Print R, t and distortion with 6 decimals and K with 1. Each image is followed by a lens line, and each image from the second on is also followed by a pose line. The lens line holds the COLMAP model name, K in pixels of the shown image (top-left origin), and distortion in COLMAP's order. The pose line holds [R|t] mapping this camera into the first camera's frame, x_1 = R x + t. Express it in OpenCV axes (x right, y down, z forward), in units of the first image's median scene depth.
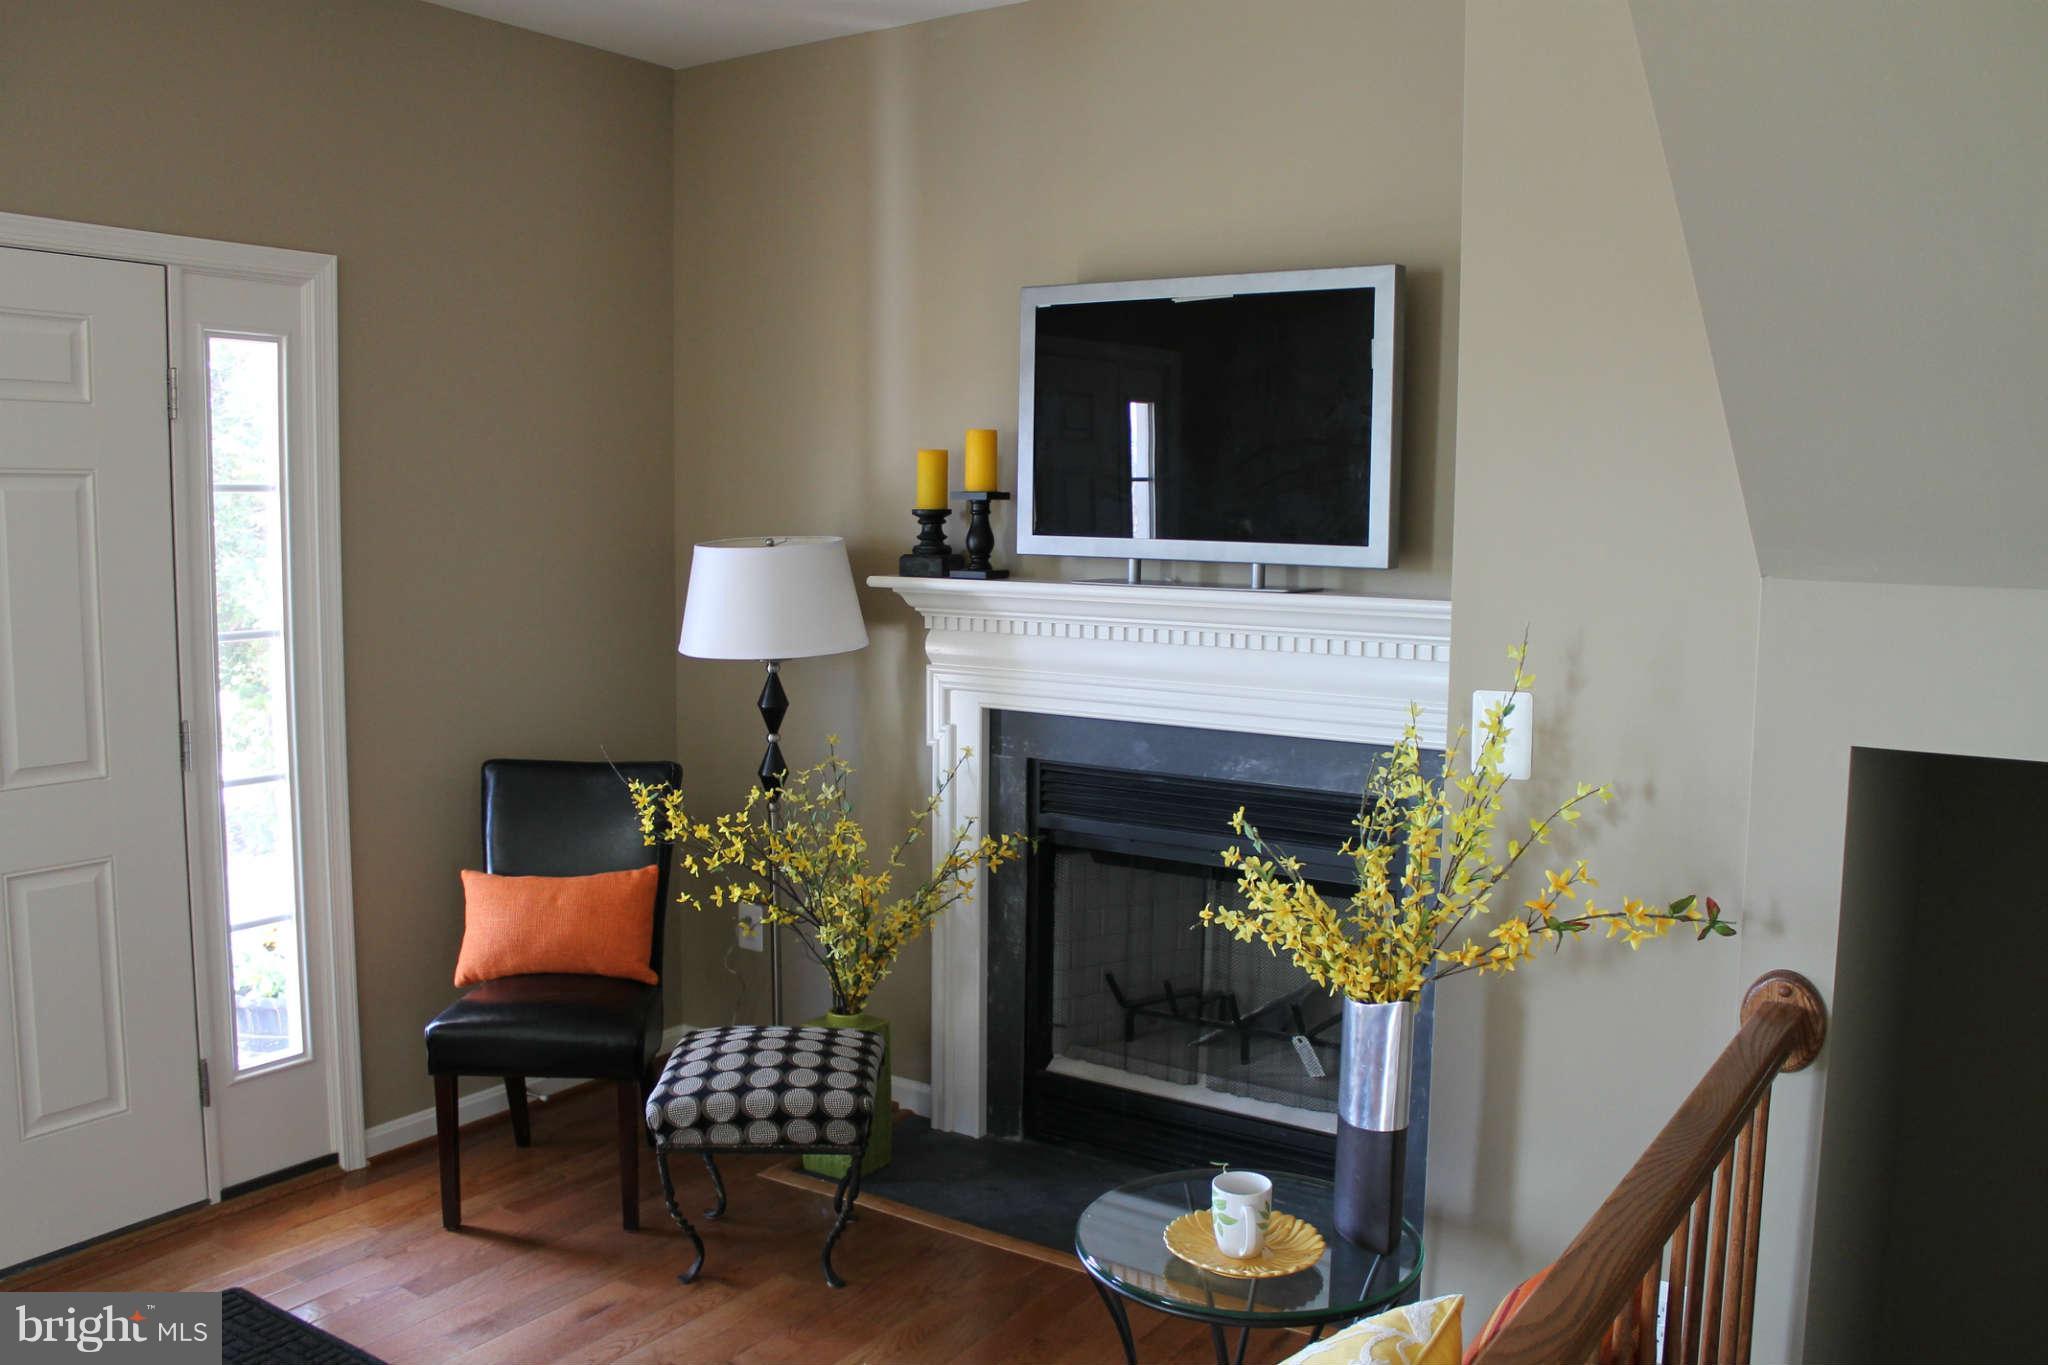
lens RADIAL K [[1700.8, 0, 1024.0], [0, 1700.8, 687.7], [0, 0, 1]] dist [-0.114606, 0.005777]
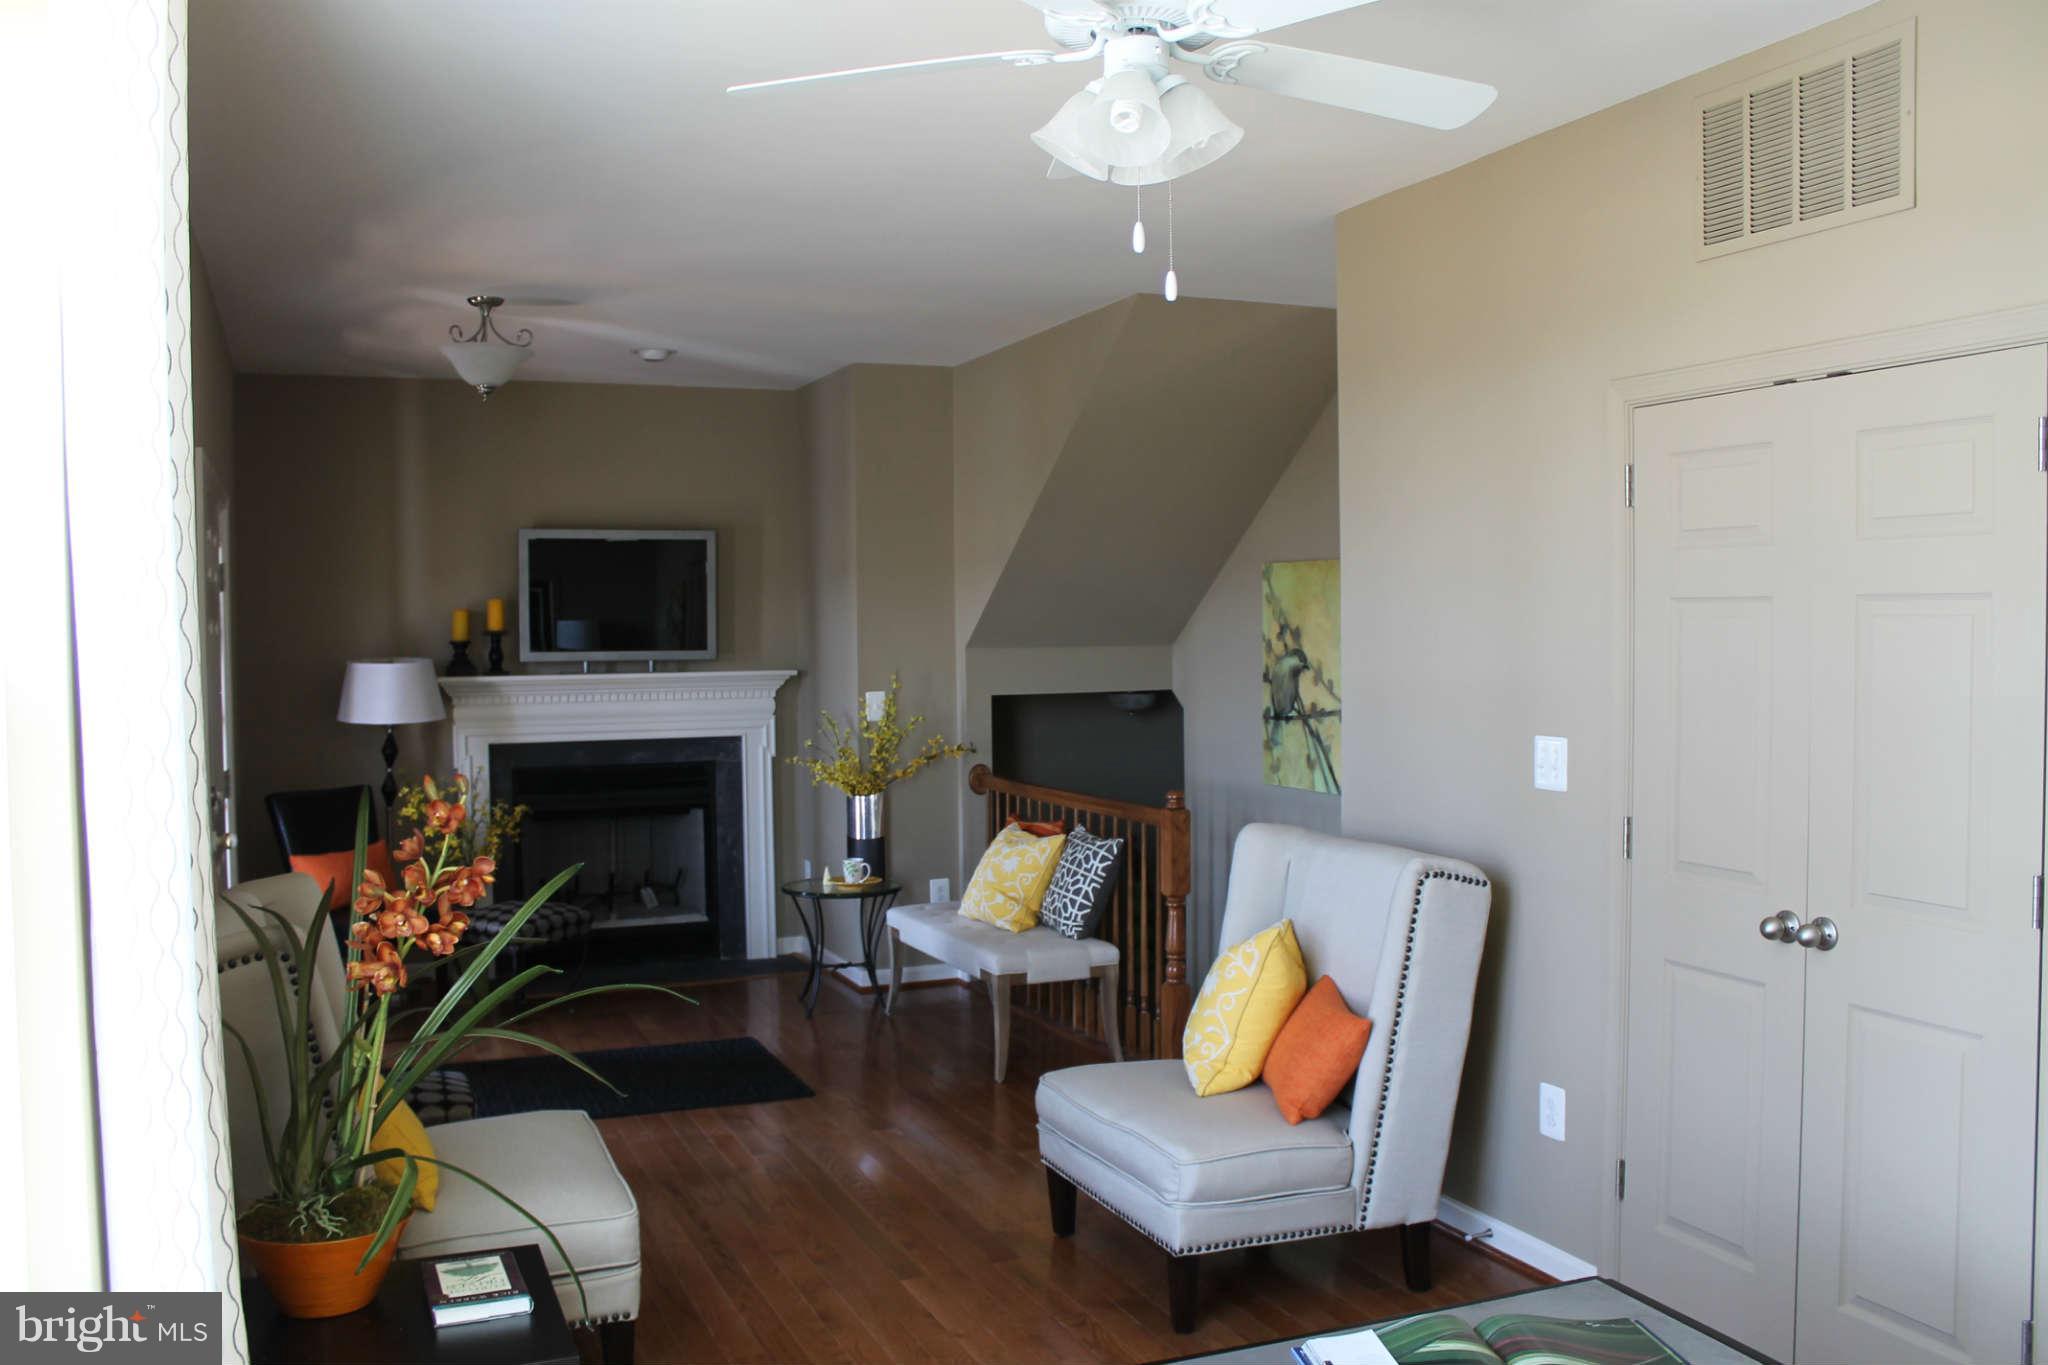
lens RADIAL K [[1700.8, 0, 1022.9], [0, 1700.8, 685.3], [0, 0, 1]] dist [-0.114606, 0.005777]
pose [[0.546036, -0.041817, 0.836718, -1.302507], [0.108234, 0.993904, -0.020960, 0.051914], [-0.830741, 0.102007, 0.547233, -0.542664]]
